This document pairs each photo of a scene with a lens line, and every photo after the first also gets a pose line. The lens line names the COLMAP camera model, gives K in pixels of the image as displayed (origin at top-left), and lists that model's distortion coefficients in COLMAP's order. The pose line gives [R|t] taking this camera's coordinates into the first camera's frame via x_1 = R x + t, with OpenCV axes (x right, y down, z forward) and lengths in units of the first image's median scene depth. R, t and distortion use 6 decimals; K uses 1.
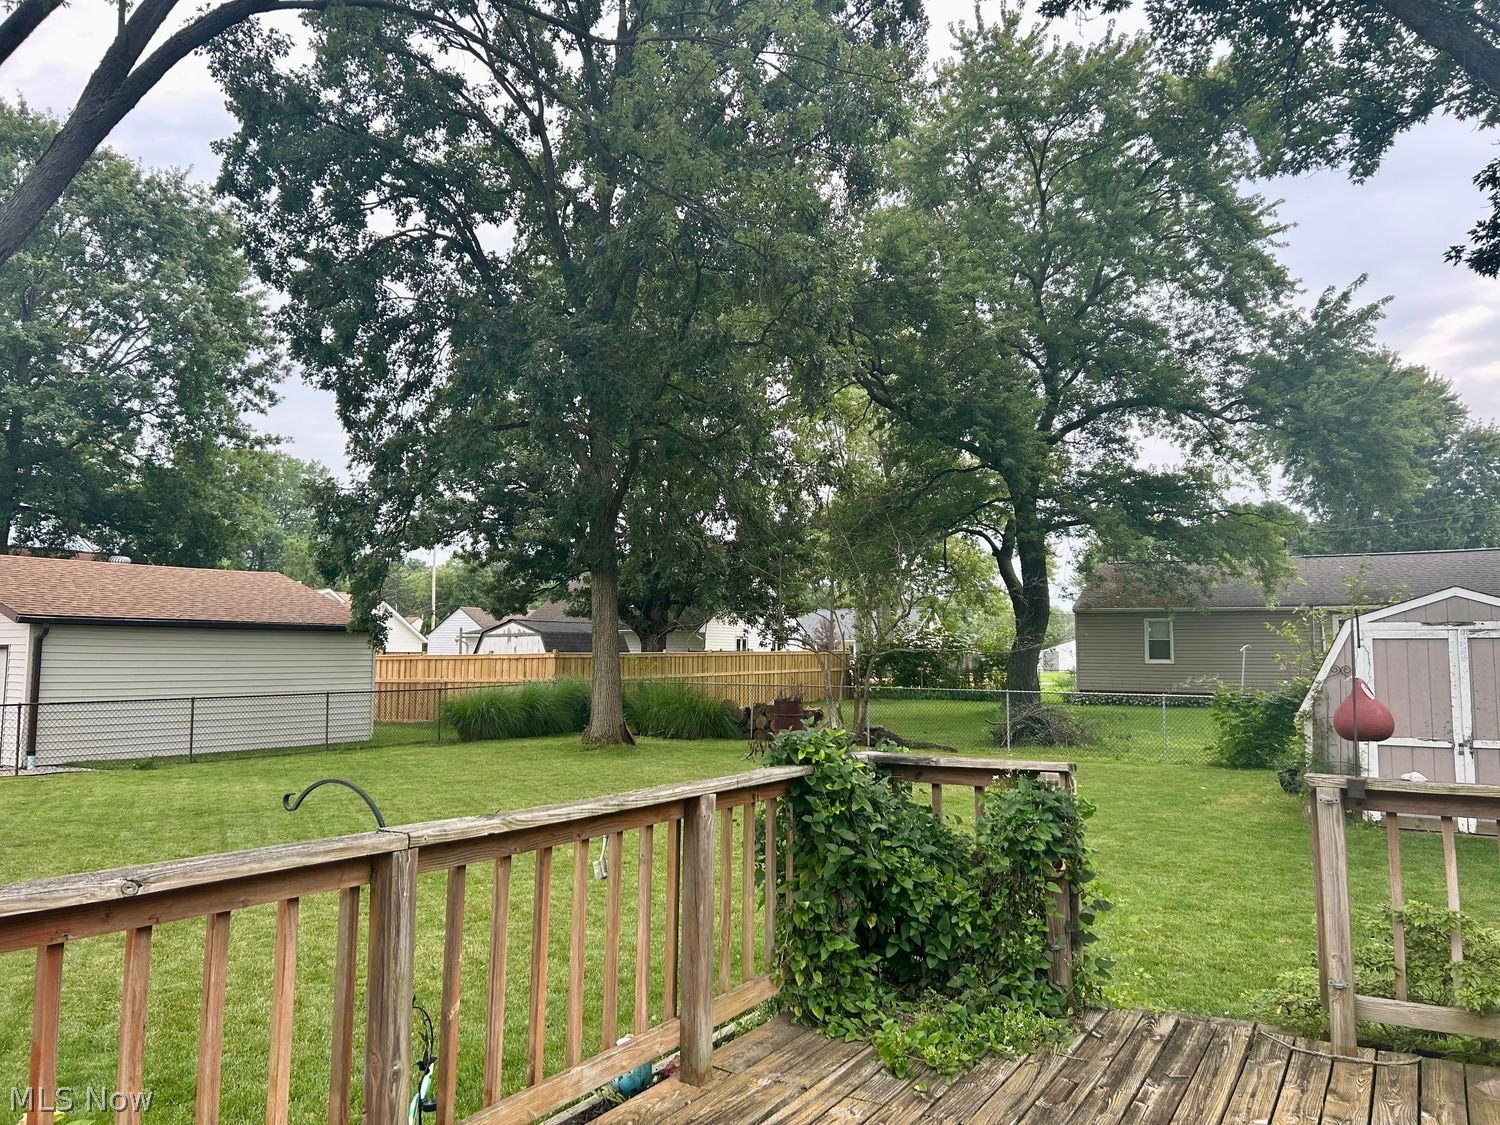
lens RADIAL K [[1123.2, 0, 758.2], [0, 1123.2, 565.7], [0, 0, 1]] dist [0.068921, -0.089846]
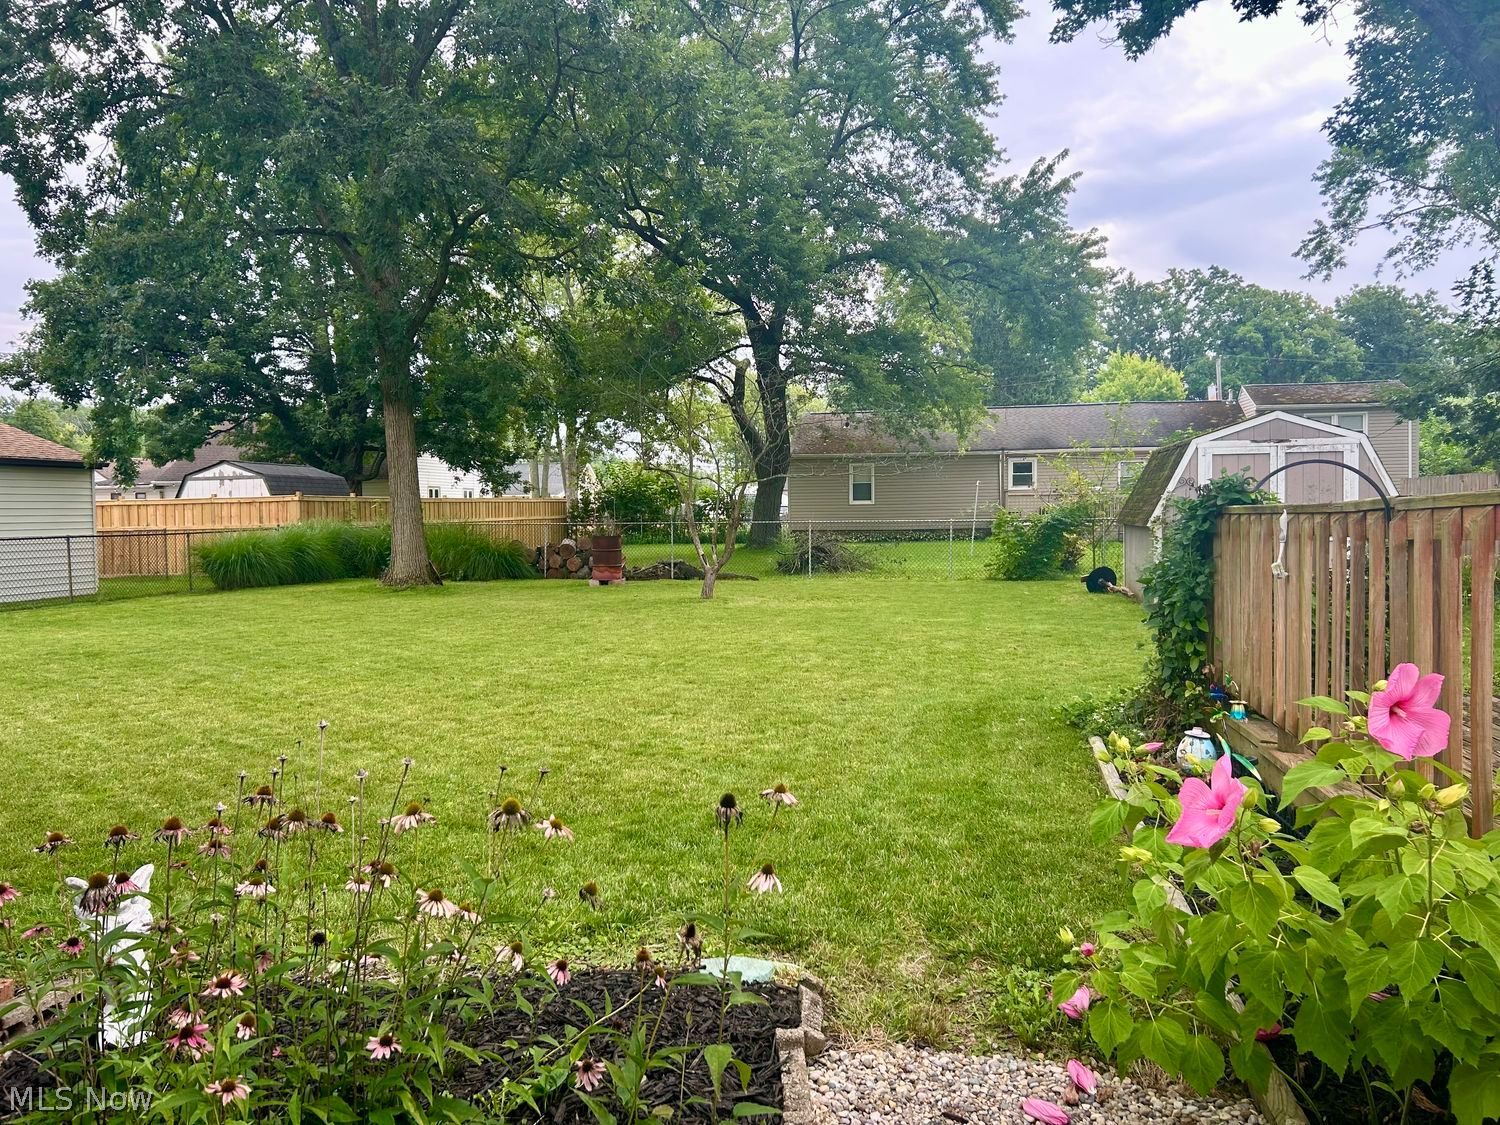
lens RADIAL K [[1123.2, 0, 758.2], [0, 1123.2, 565.7], [0, 0, 1]] dist [0.068921, -0.089846]
pose [[0.939289, -0.030950, 0.341728, -0.140703], [-0.011438, 0.992546, 0.121333, 0.017783], [-0.342936, -0.117875, 0.931934, 0.014865]]
